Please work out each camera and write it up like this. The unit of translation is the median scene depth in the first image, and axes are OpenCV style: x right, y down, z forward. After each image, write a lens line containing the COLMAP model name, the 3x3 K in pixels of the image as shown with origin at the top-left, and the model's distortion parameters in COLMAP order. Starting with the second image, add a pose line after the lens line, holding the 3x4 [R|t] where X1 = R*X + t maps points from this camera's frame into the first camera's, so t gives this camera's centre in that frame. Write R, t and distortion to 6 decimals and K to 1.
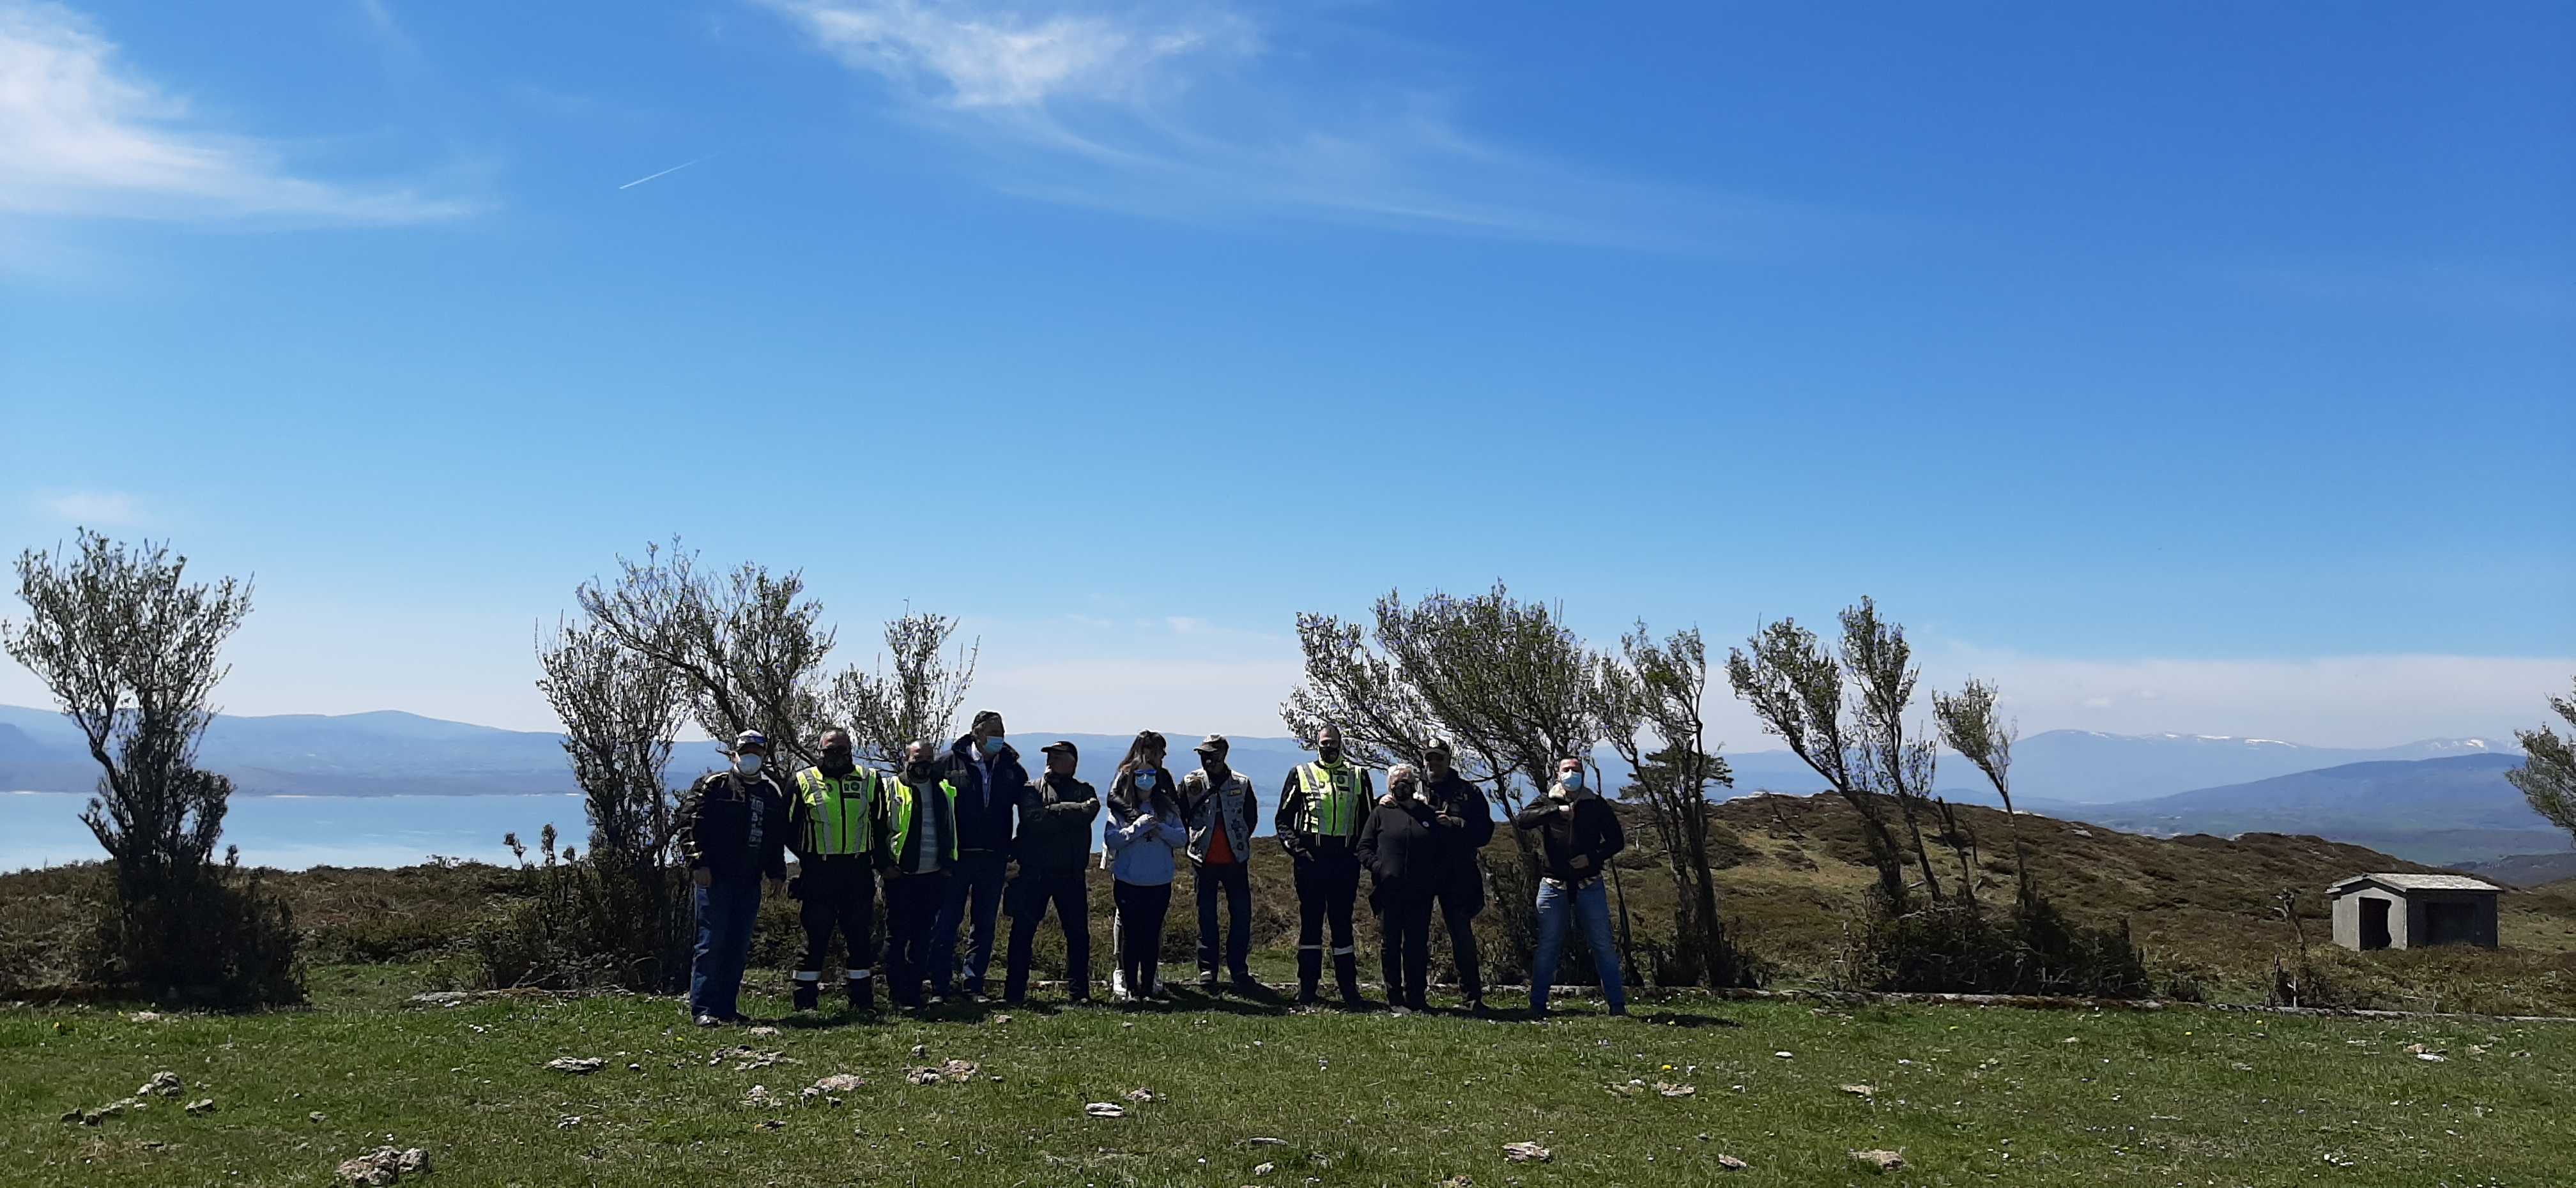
lens RADIAL K [[1675.3, 0, 1288.0], [0, 1675.3, 594.0], [0, 0, 1]] dist [0.091407, -0.126875]
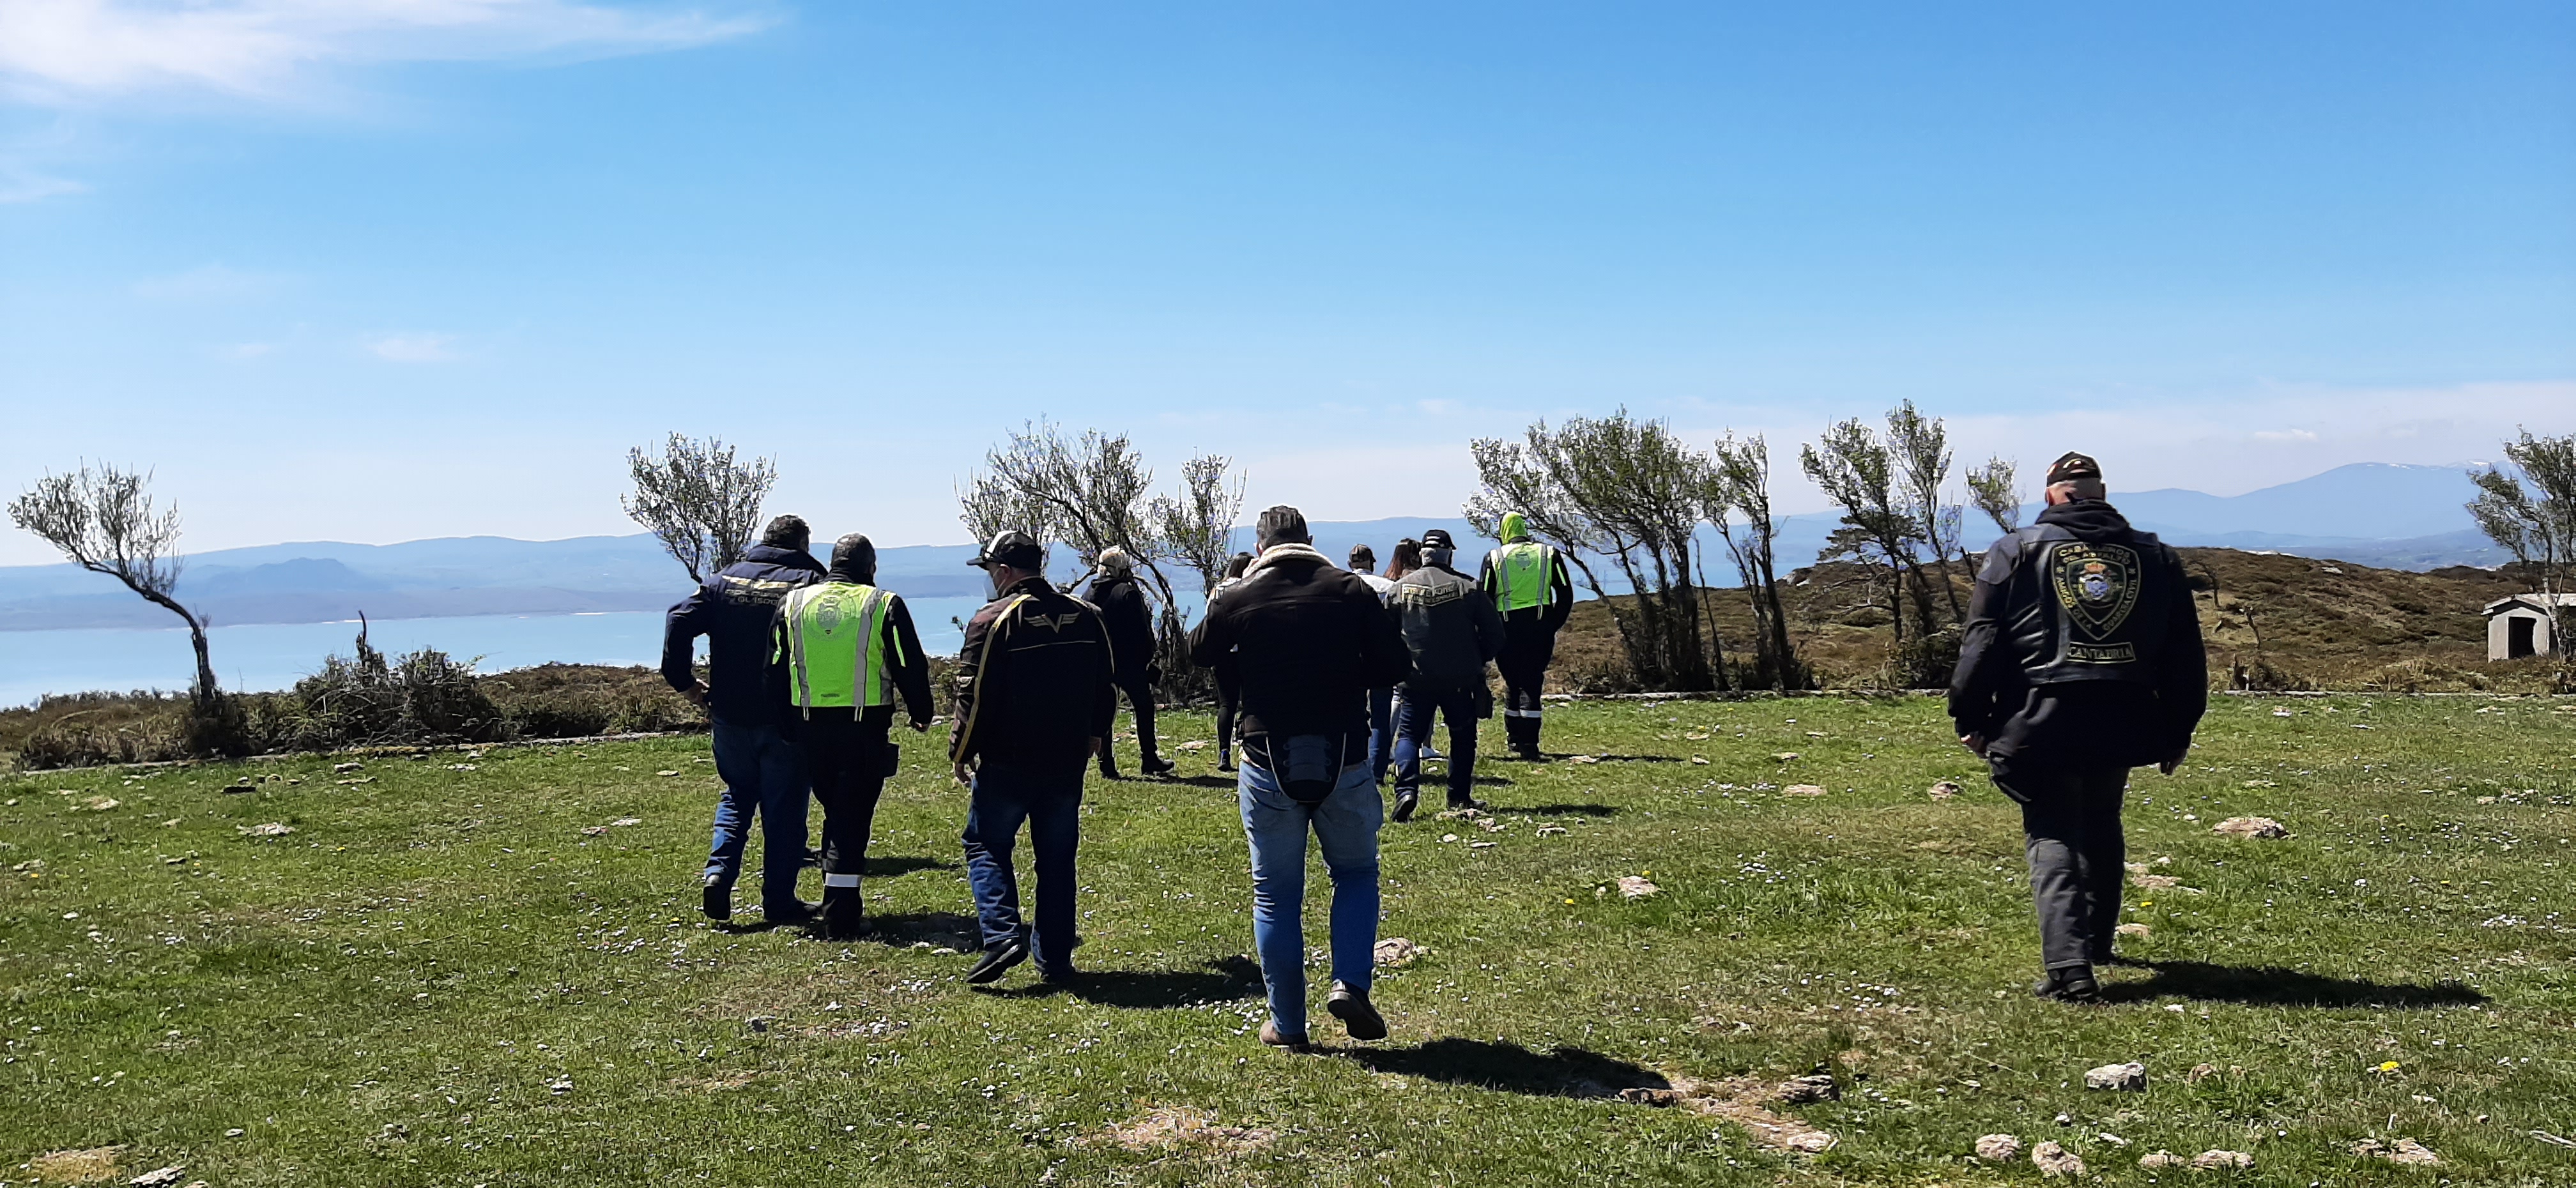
lens RADIAL K [[1675.3, 0, 1288.0], [0, 1675.3, 594.0], [0, 0, 1]] dist [0.091407, -0.126875]
pose [[0.988889, -0.043977, -0.141999, 0.046045], [0.061849, 0.990351, 0.124011, -0.042539], [0.135175, -0.131416, 0.982068, -0.392640]]
